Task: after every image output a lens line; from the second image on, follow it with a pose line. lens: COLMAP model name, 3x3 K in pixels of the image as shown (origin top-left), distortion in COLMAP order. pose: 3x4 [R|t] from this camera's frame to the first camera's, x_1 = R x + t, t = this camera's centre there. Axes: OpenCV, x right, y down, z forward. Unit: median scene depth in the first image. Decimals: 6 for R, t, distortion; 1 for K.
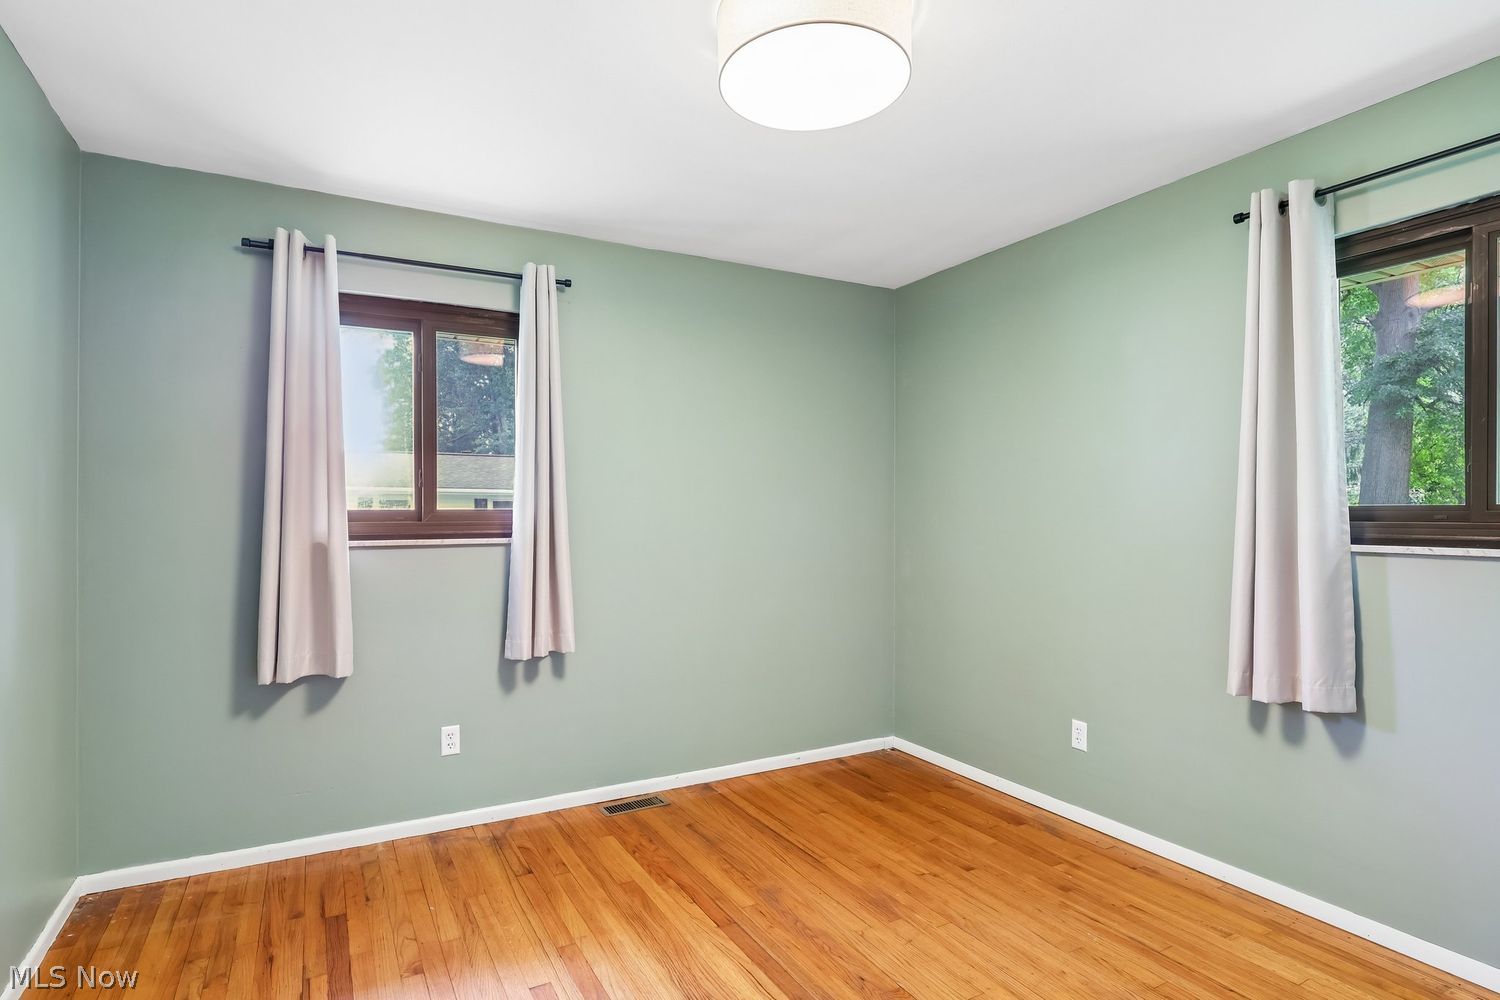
lens RADIAL K [[787.9, 0, 746.7], [0, 787.9, 511.6], [0, 0, 1]] dist [-0.001553, 0.000013]
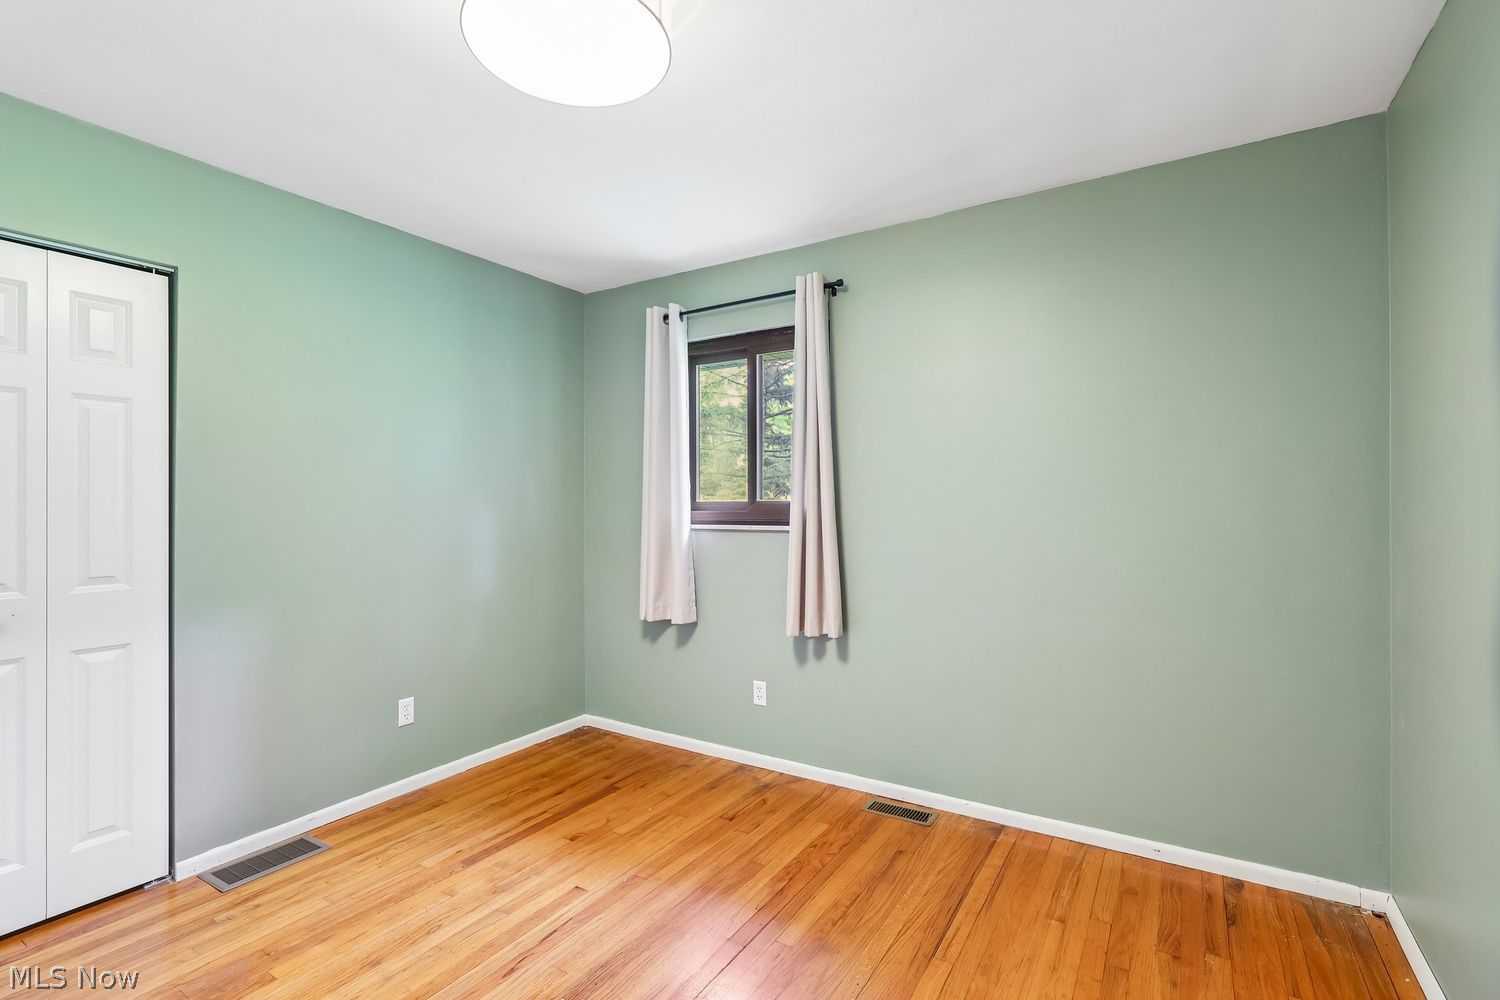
lens RADIAL K [[693.7, 0, 744.2], [0, 693.7, 504.3], [0, 0, 1]] dist [0.000711, 0.000315]
pose [[0.483691, 0.001251, -0.875238, 0.556585], [0.002607, 0.999992, 0.002870, -0.000861], [0.875235, -0.003670, 0.483685, 0.482894]]
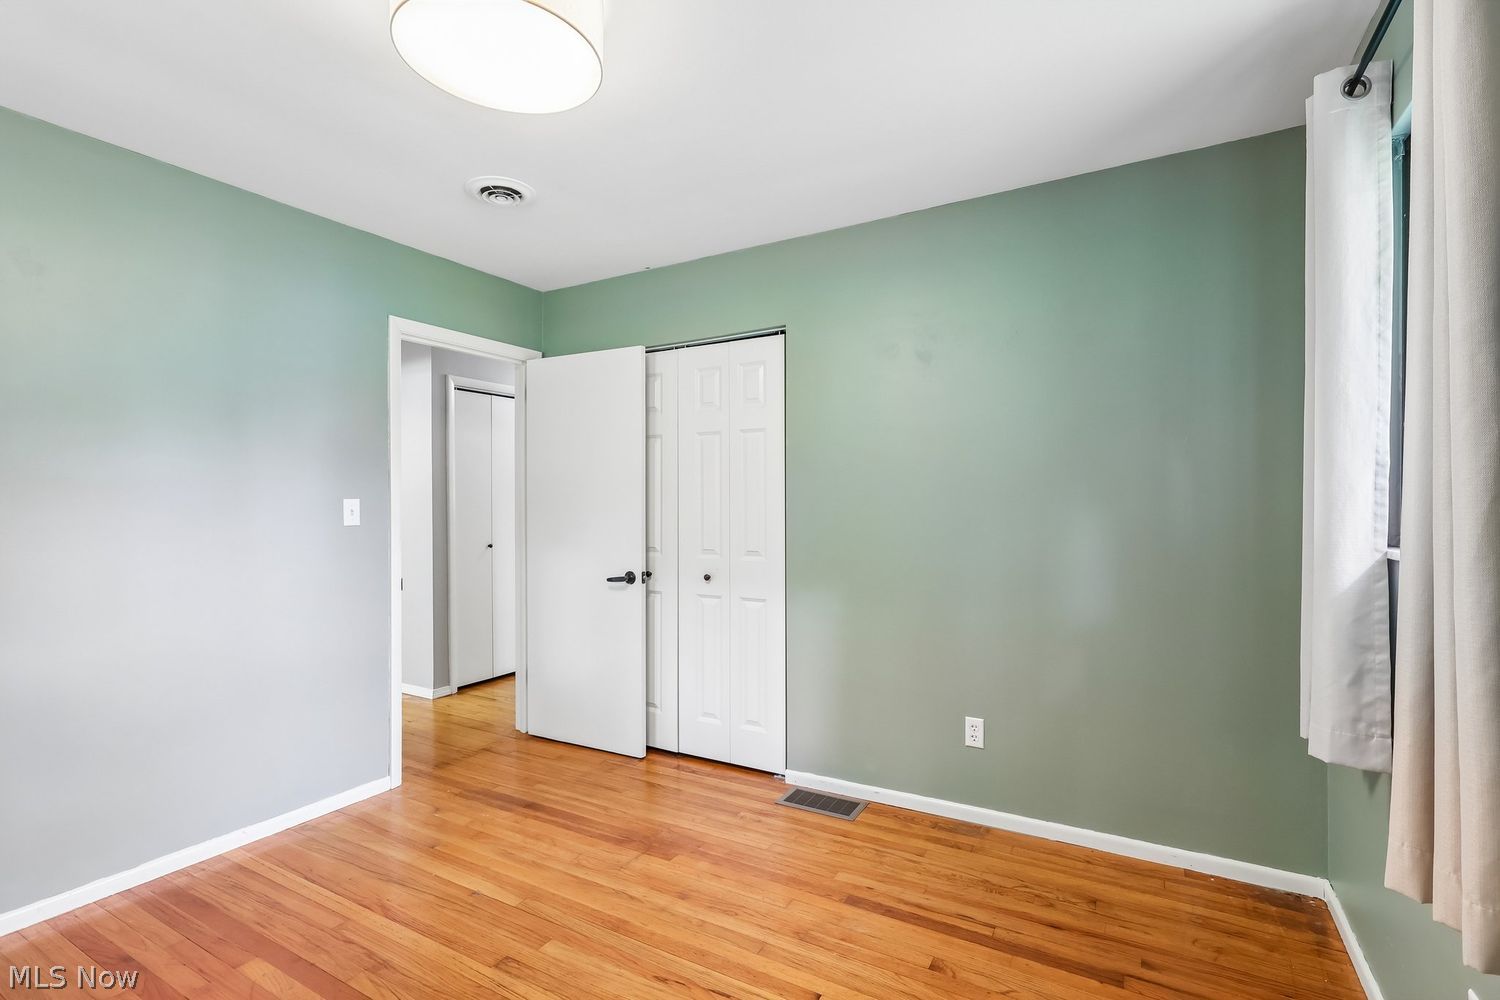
lens RADIAL K [[693.7, 0, 744.2], [0, 693.7, 504.3], [0, 0, 1]] dist [0.000711, 0.000315]
pose [[-0.857931, 0.004313, -0.513746, 0.162946], [0.005137, 0.999987, -0.000185, 0.002835], [0.513739, -0.002798, -0.857942, 1.155415]]
